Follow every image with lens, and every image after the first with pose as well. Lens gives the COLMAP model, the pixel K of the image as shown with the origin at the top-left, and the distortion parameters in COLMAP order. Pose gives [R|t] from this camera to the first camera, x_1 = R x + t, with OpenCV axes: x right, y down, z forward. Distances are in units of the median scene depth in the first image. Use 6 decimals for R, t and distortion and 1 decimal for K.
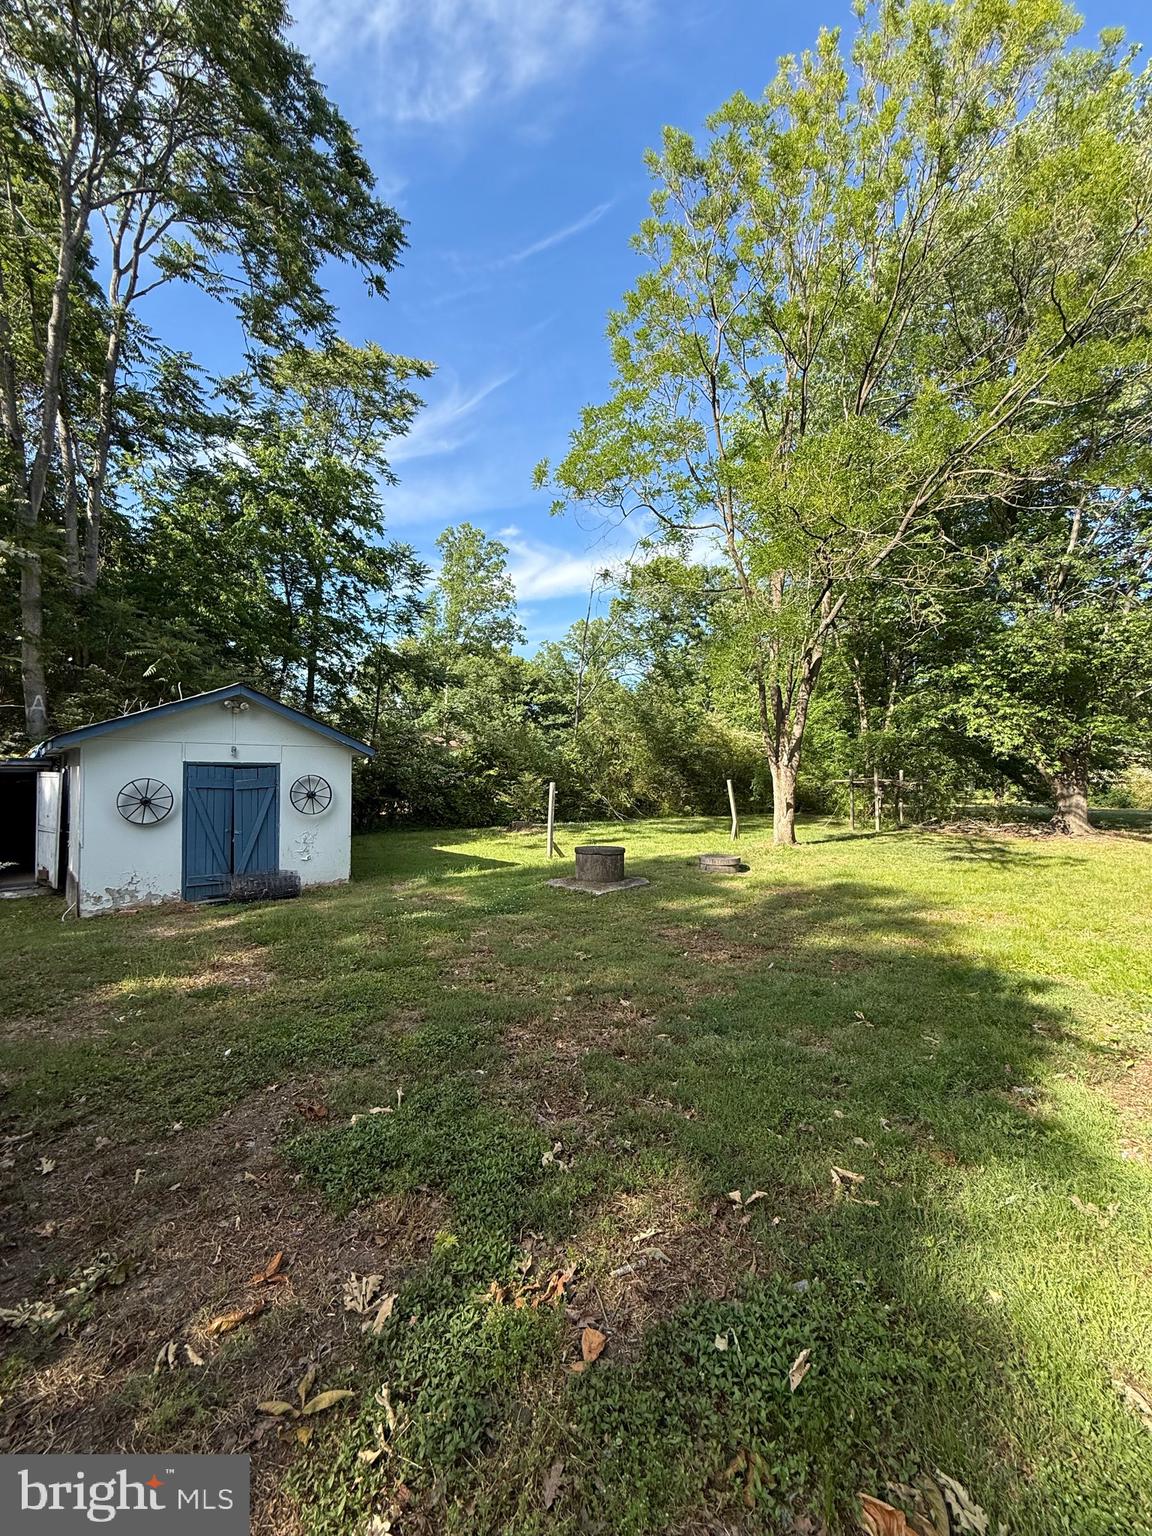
lens RADIAL K [[615.2, 0, 577.4], [0, 615.2, 761.7], [0, 0, 1]] dist [0.000344, 0.000219]
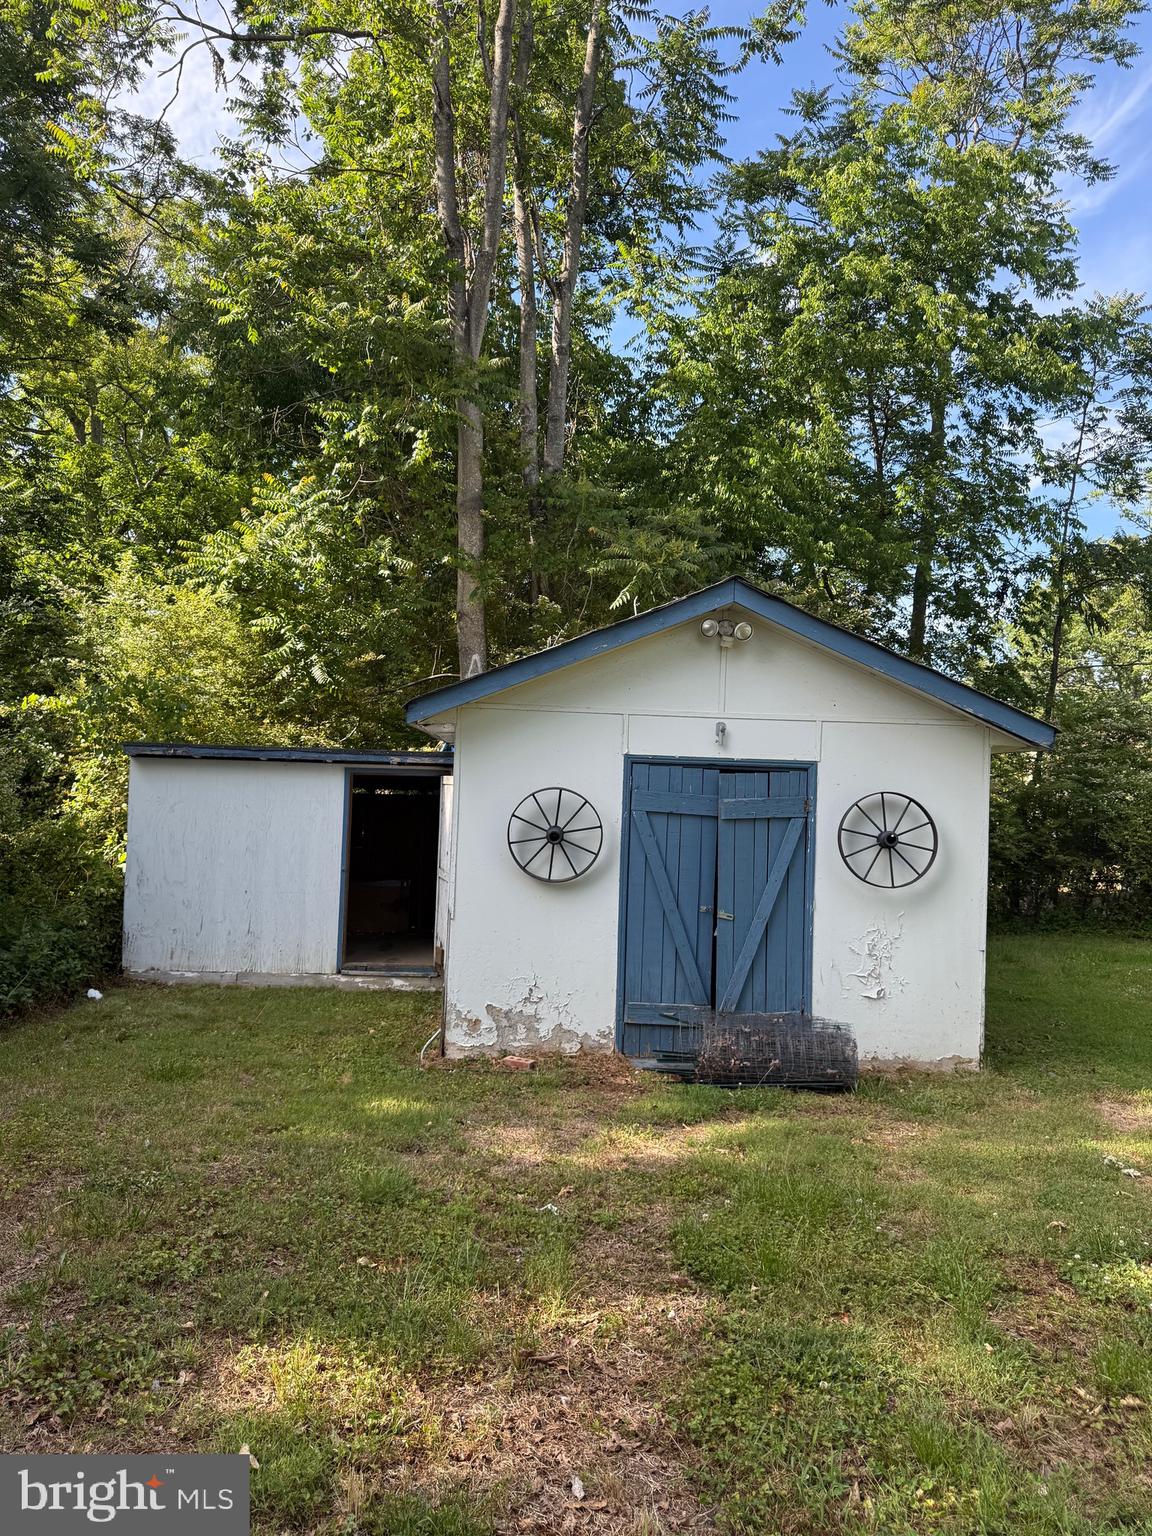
lens RADIAL K [[1076.6, 0, 576.0], [0, 1076.6, 768.0], [0, 0, 1]] dist [0.001071, -0.006379]
pose [[0.744783, 0.008041, -0.667259, -0.068061], [-0.020545, 0.999730, -0.010884, 0.011166], [0.666991, 0.021815, 0.744746, 0.202894]]
